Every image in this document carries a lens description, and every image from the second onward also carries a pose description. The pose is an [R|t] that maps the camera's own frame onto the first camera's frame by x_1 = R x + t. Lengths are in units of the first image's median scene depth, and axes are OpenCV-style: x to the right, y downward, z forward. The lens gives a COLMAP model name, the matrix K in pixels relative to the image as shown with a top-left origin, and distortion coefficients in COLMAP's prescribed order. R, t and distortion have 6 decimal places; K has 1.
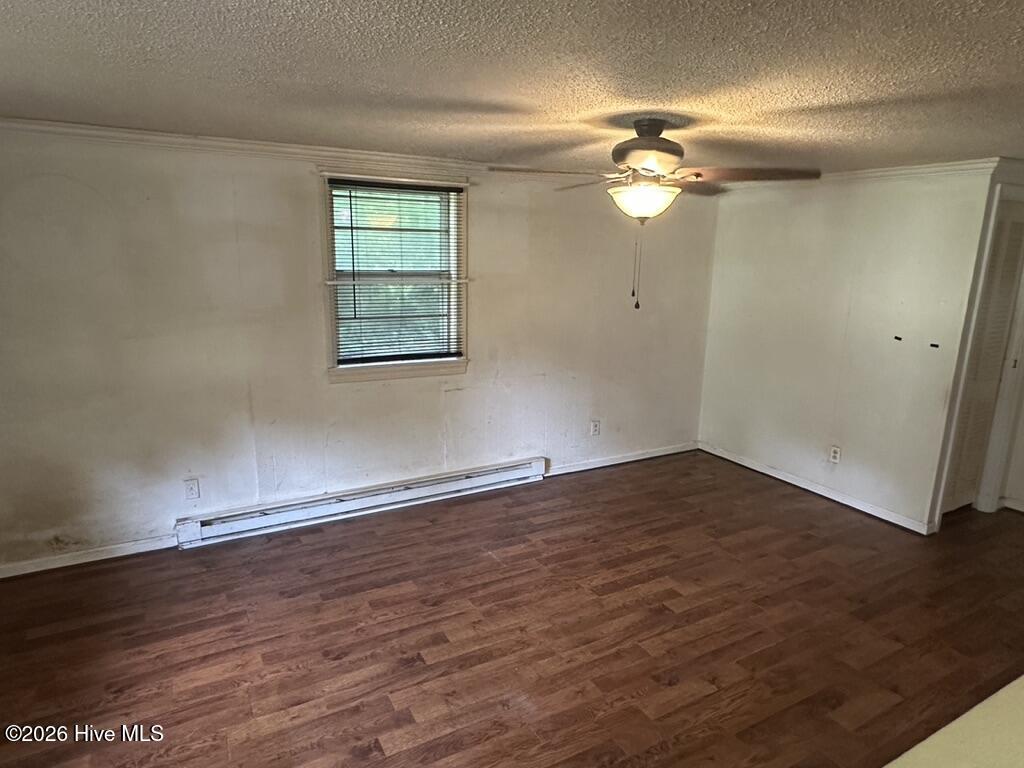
lens RADIAL K [[624.9, 0, 511.8], [0, 624.9, 386.4], [0, 0, 1]] dist [-0.002184, 0.000158]
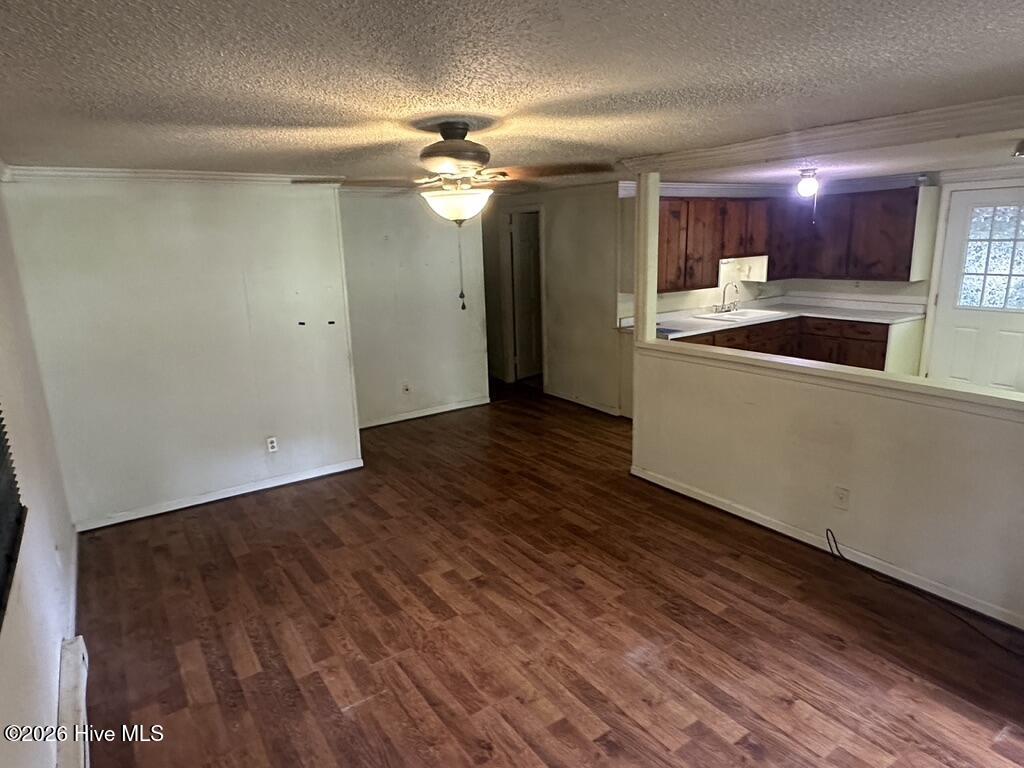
lens RADIAL K [[624.9, 0, 509.8], [0, 624.9, 378.0], [0, 0, 1]] dist [-0.002184, 0.000158]
pose [[-0.086653, -0.236227, 0.967826, -0.708535], [0.246374, 0.936223, 0.250572, -0.223699], [-0.965293, 0.260160, -0.022926, 0.854231]]
